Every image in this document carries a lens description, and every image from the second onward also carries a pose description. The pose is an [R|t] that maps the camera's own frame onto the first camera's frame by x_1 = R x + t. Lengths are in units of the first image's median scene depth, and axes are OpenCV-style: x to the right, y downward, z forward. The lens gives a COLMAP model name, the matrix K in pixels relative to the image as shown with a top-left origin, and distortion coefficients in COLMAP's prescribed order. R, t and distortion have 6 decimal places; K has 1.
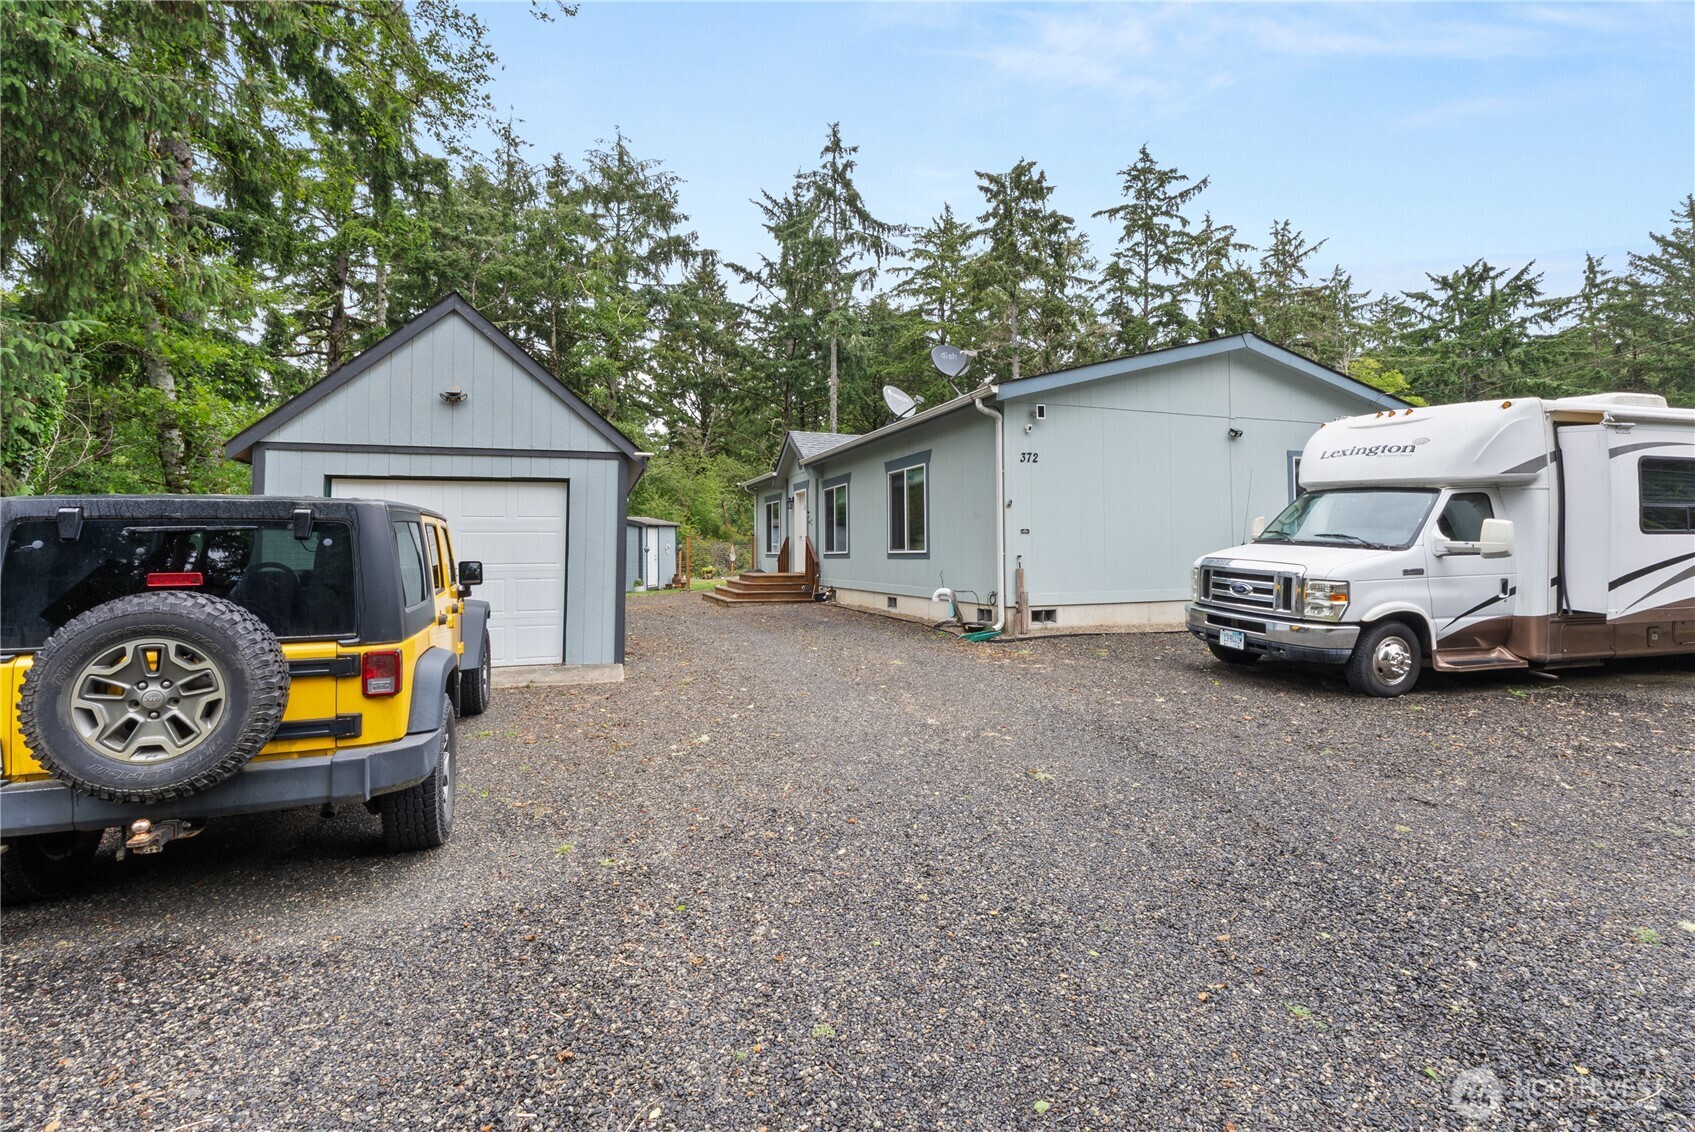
lens RADIAL K [[770.6, 0, 828.6], [0, 770.6, 570.8], [0, 0, 1]] dist [-0.016812, -0.000066]
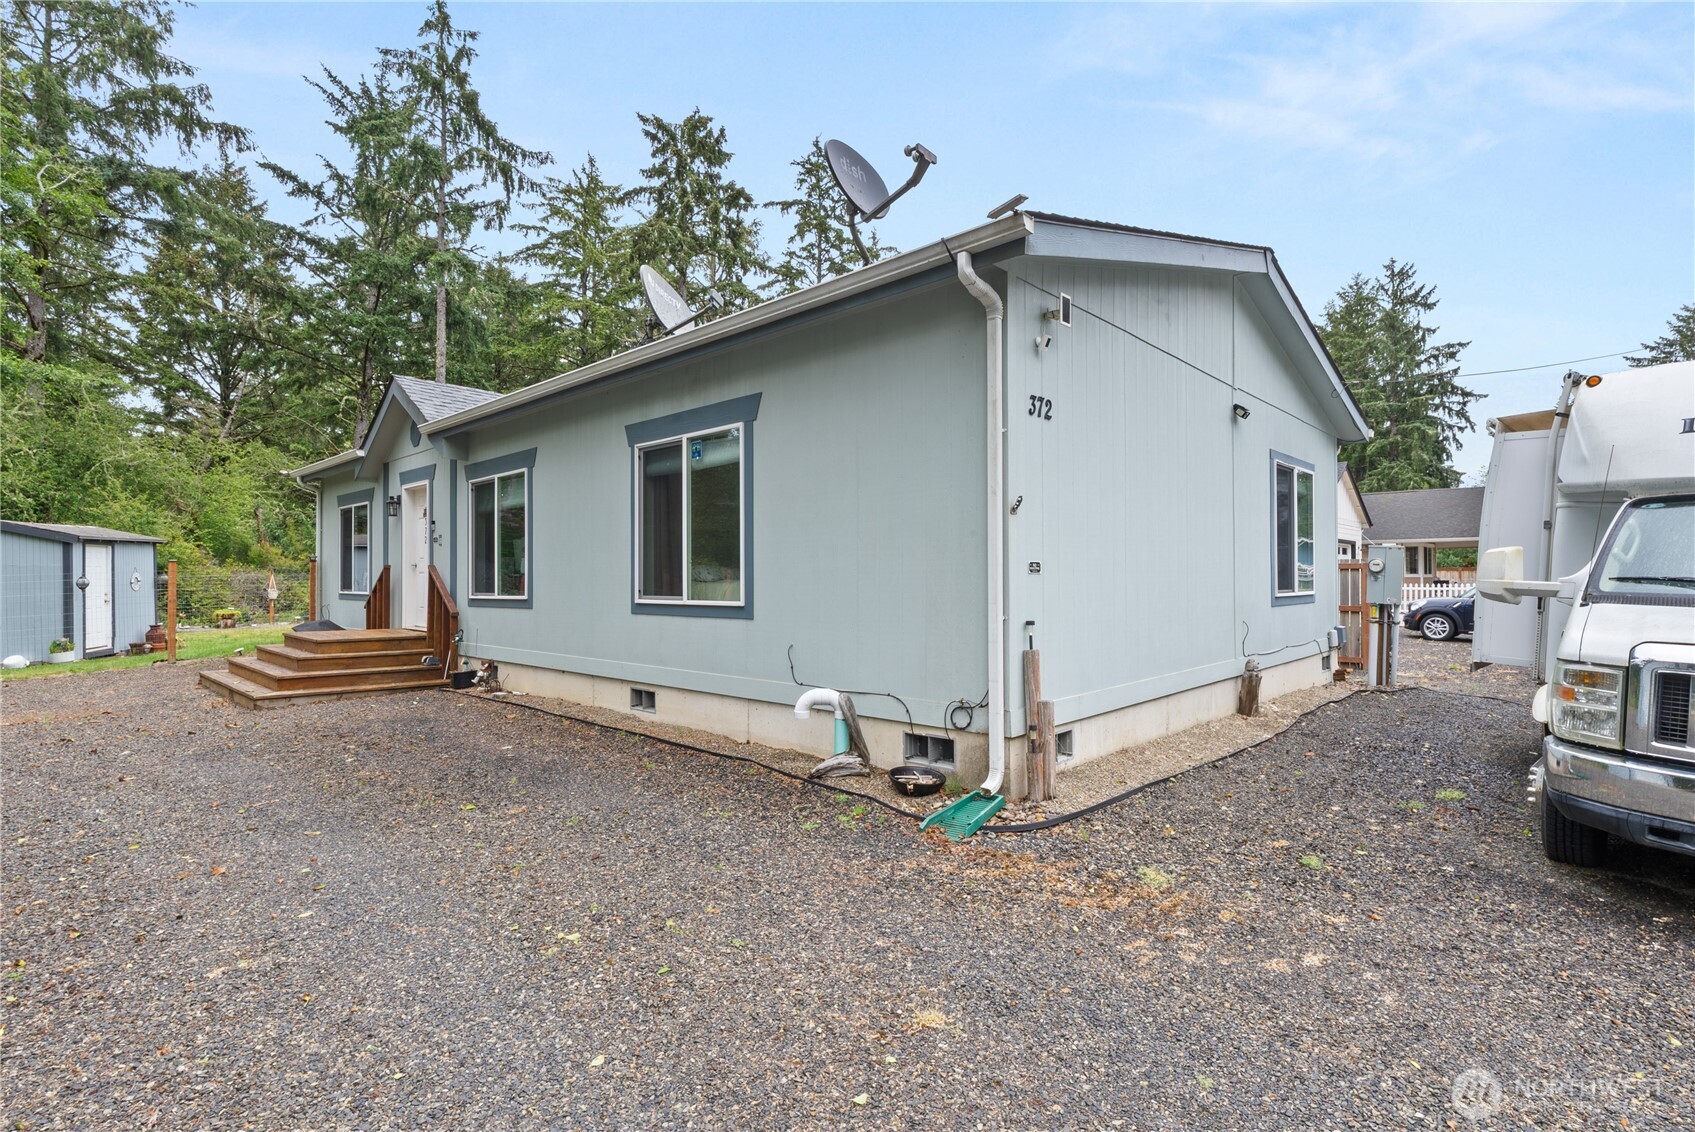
lens RADIAL K [[821.6, 0, 848.6], [0, 821.6, 582.8], [0, 0, 1]] dist [-0.000547, -0.000795]
pose [[0.884623, -0.000747, 0.466305, -0.015376], [0.010237, 0.999789, -0.017821, -0.007601], [-0.466194, 0.020538, 0.884444, 0.136493]]
